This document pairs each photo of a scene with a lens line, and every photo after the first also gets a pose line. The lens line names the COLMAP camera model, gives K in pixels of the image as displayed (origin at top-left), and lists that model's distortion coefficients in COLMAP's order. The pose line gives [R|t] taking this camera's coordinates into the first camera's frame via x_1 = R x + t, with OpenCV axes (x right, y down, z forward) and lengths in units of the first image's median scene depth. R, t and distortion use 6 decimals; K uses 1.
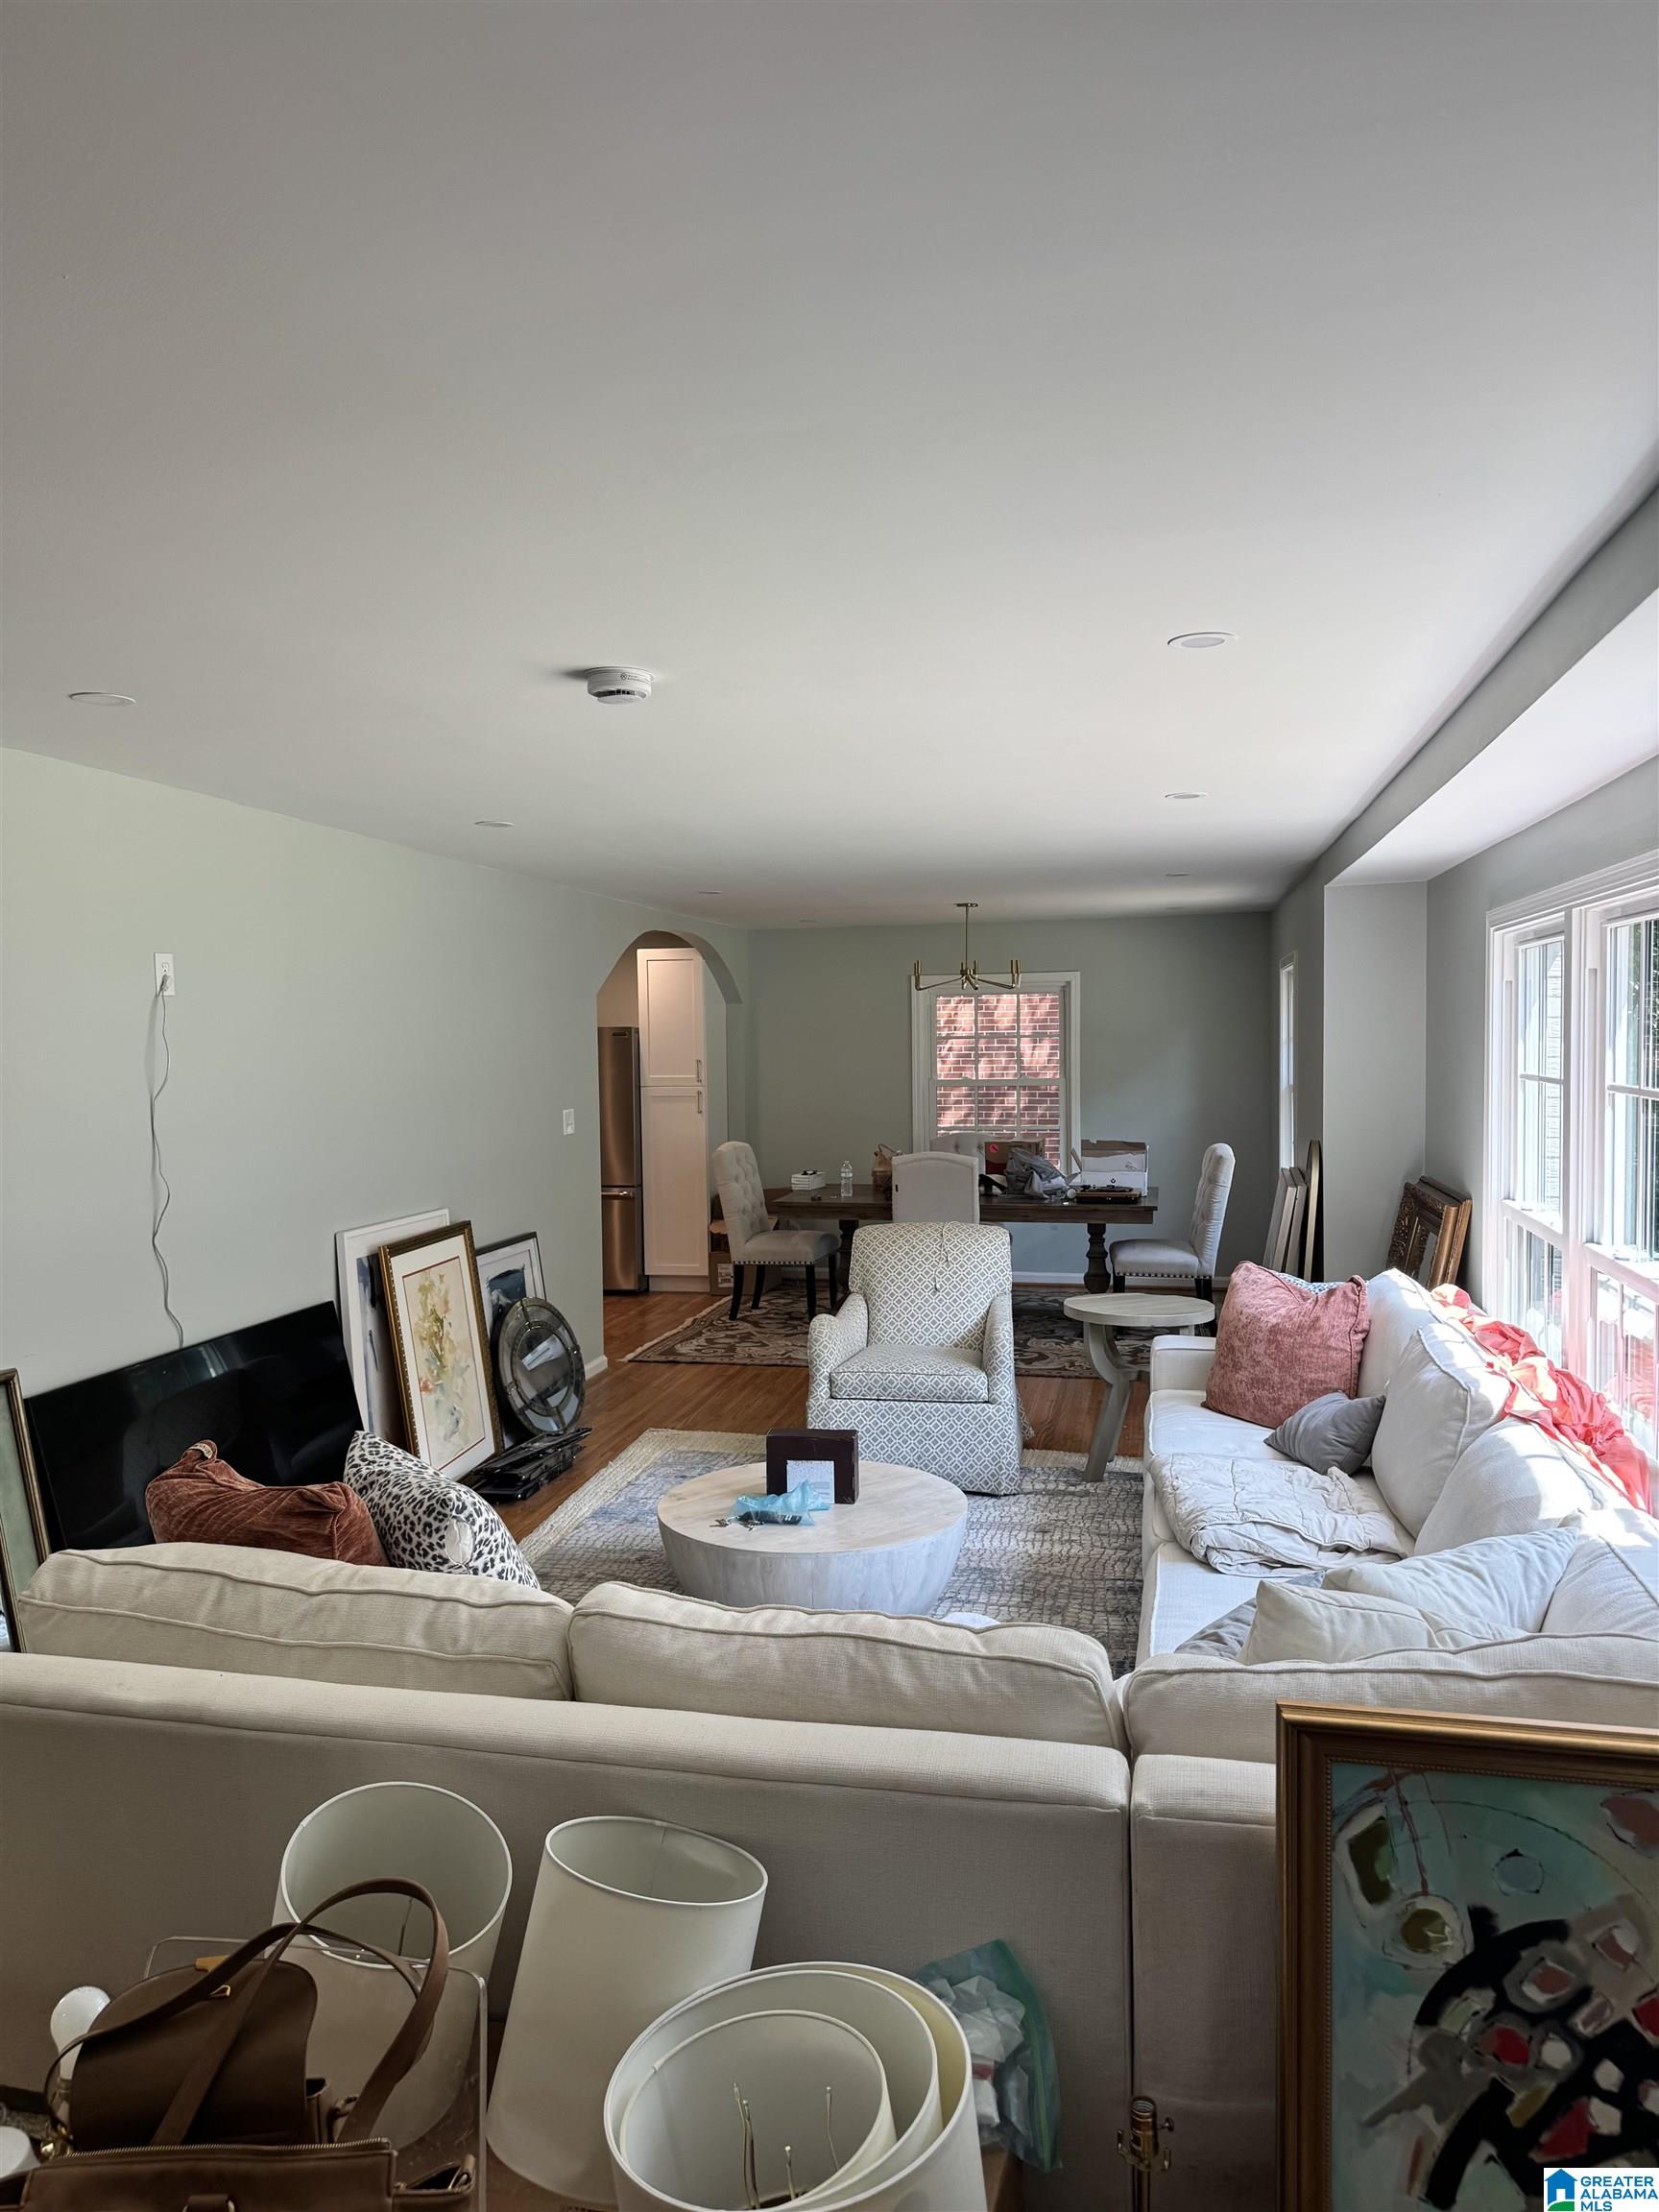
lens RADIAL K [[1556.0, 0, 843.4], [0, 1556.0, 1104.3], [0, 0, 1]] dist [0.064200, -0.032910]
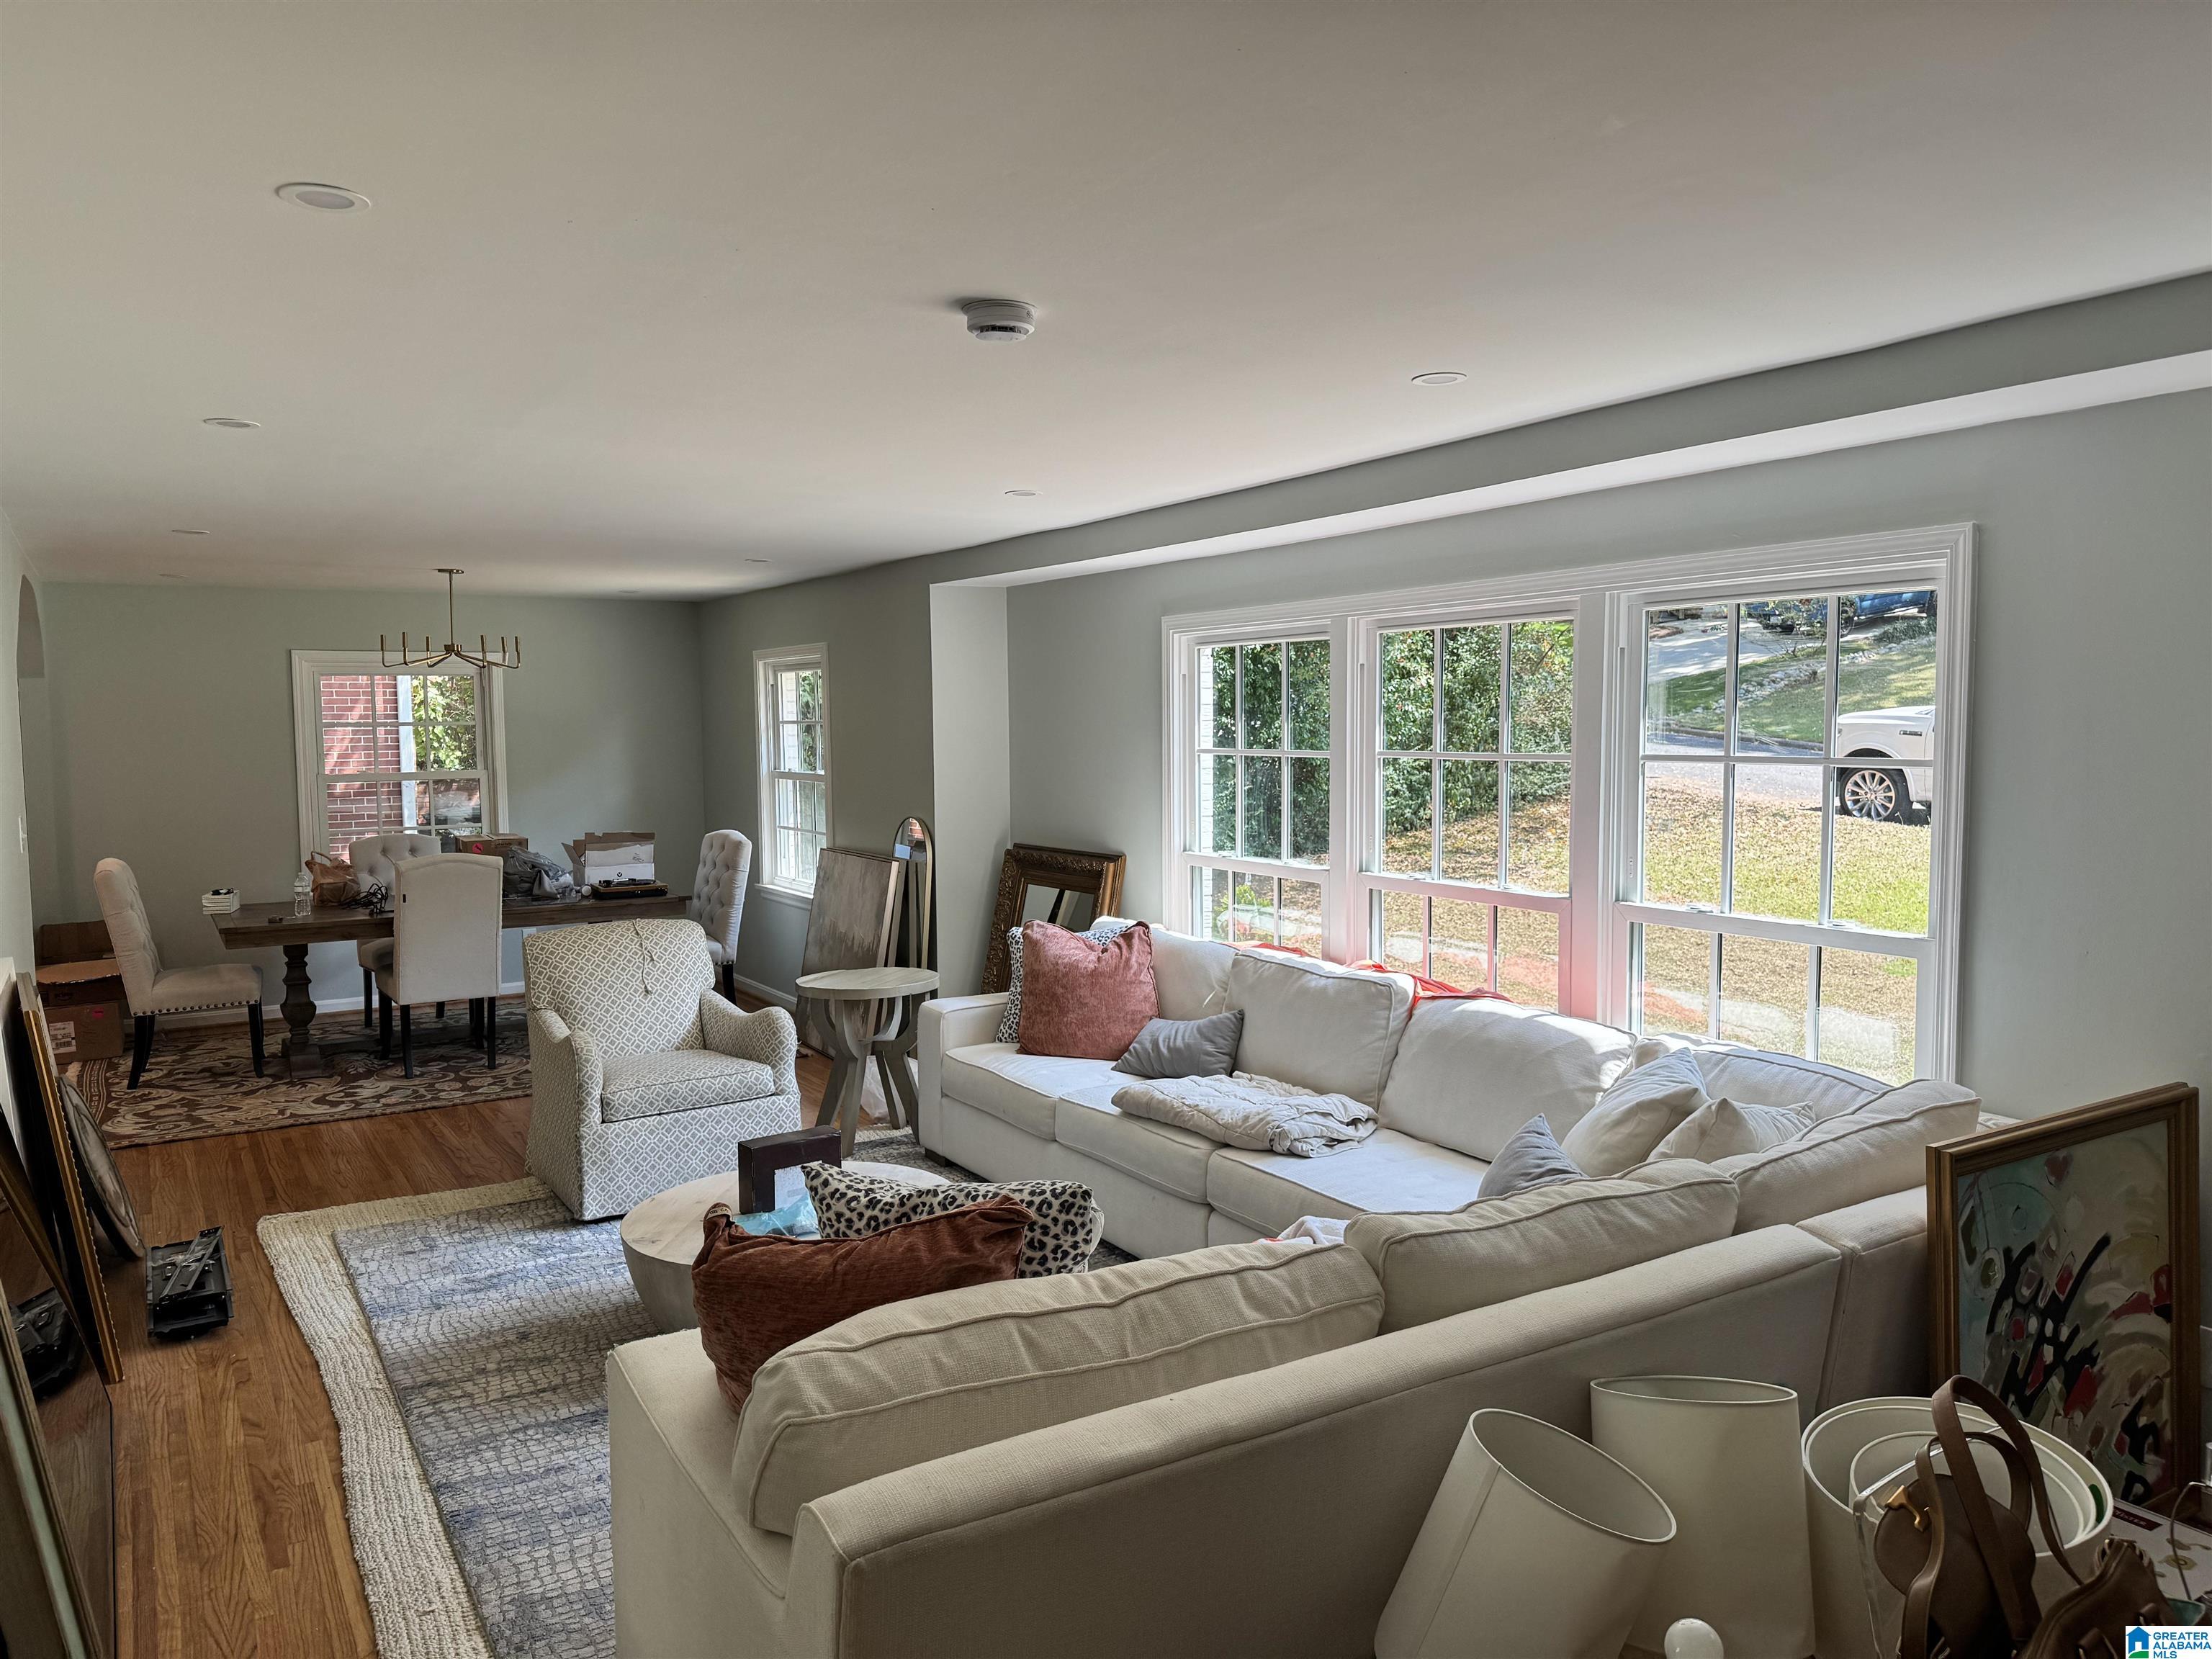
lens RADIAL K [[1556.0, 0, 1119.1], [0, 1556.0, 822.8], [0, 0, 1]] dist [0.064200, -0.032910]
pose [[0.722062, -0.044118, 0.690420, -0.856251], [0.035994, 0.999009, 0.026193, 0.010990], [-0.690891, 0.005938, 0.722934, 0.315101]]
